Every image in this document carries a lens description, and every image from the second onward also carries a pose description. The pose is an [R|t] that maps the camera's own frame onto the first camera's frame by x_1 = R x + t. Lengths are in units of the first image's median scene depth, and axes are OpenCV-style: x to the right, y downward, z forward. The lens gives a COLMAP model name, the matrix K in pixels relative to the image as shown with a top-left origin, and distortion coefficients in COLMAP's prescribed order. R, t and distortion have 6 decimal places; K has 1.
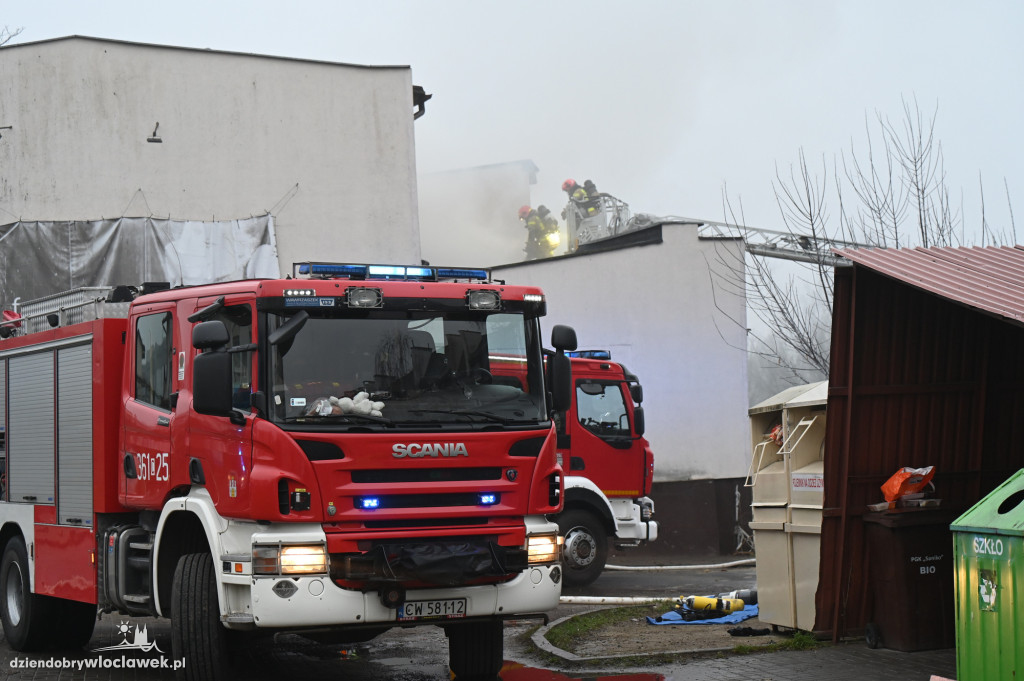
lens RADIAL K [[1947.9, 0, 480.2], [0, 1947.9, 347.9], [0, 0, 1]] dist [-0.003846, 0.000000]
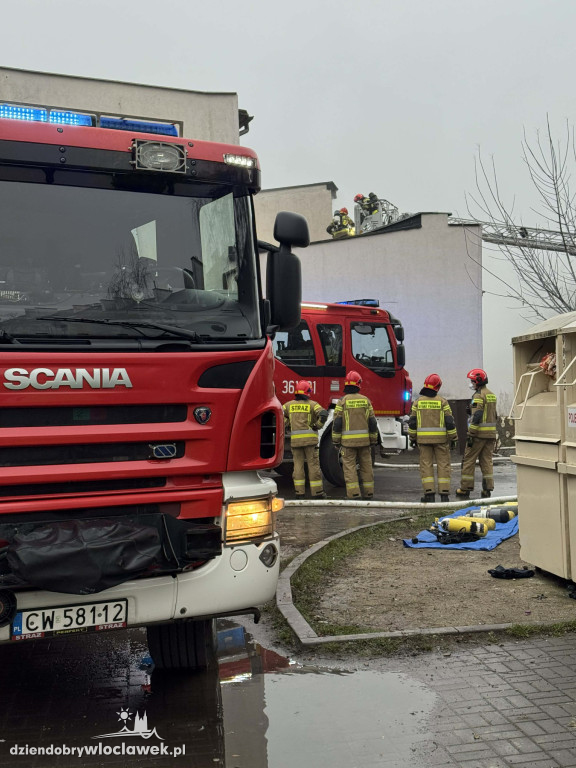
lens RADIAL K [[1040.1, 0, 289.8], [0, 1040.1, 384.0], [0, 0, 1]] dist [0.141654, 0.000000]
pose [[0.999534, 0.007832, -0.029489, 0.041267], [-0.006085, 0.998247, 0.058880, 0.022919], [0.029898, -0.058673, 0.997829, 0.450711]]
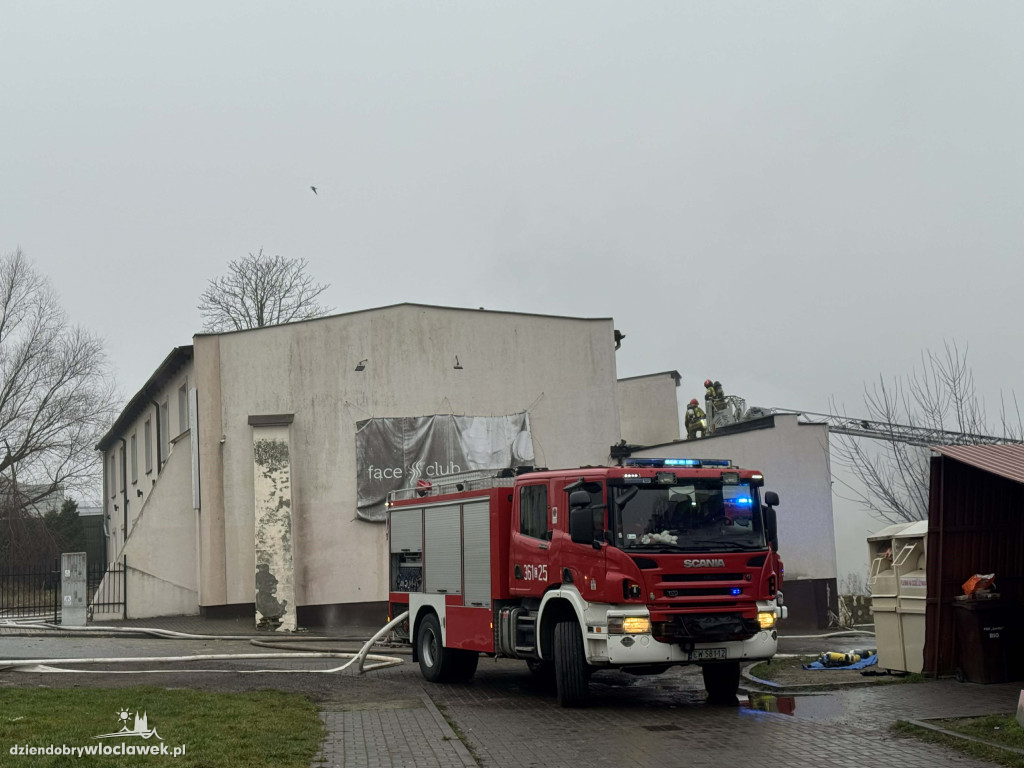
lens RADIAL K [[1350.4, 0, 497.7], [0, 1350.4, 397.6], [0, 0, 1]] dist [0.113316, 0.000000]
pose [[0.997240, -0.011614, -0.073330, -0.084474], [0.006794, 0.997820, -0.065640, -0.013058], [0.073932, 0.064961, 0.995145, -0.179632]]
